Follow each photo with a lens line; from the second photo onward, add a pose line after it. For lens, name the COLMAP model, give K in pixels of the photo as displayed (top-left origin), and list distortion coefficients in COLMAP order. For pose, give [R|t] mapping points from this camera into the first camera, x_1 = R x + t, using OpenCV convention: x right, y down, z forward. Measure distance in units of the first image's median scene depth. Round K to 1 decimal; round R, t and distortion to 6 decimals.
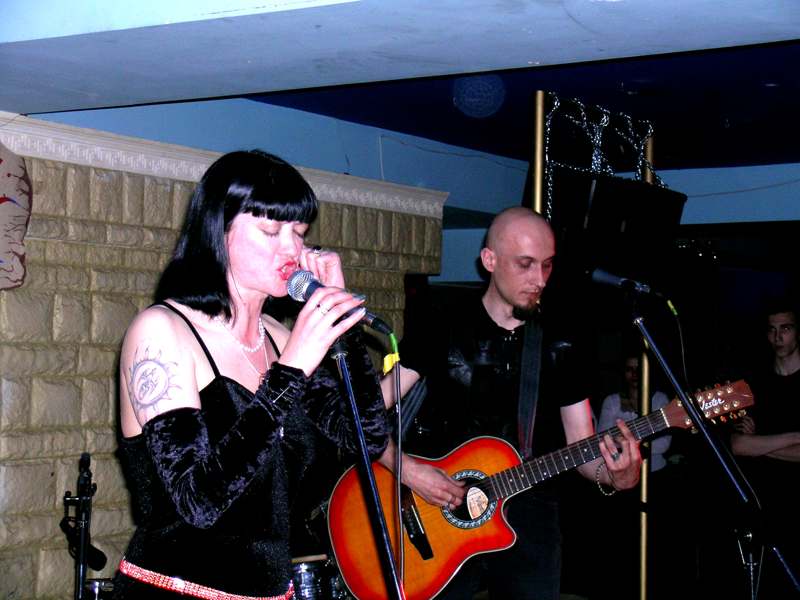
lens RADIAL K [[1620.4, 0, 372.9], [0, 1620.4, 294.8], [0, 0, 1]] dist [0.347328, 0.000000]
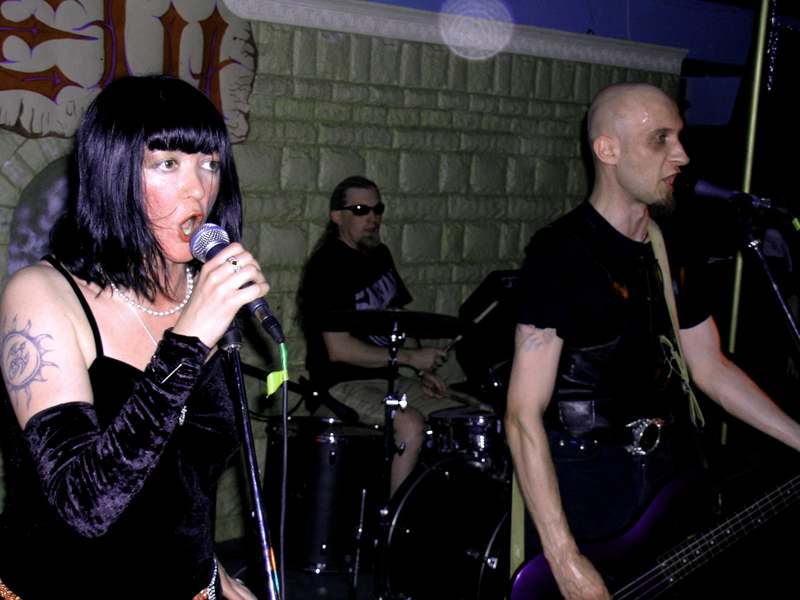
lens RADIAL K [[1258.3, 0, 391.7], [0, 1258.3, 296.3], [0, 0, 1]] dist [-0.002286, 0.000000]
pose [[0.974035, 0.058919, -0.218598, 0.066076], [-0.026554, 0.988610, 0.148139, -0.027762], [0.224837, -0.138488, 0.964505, 0.185311]]
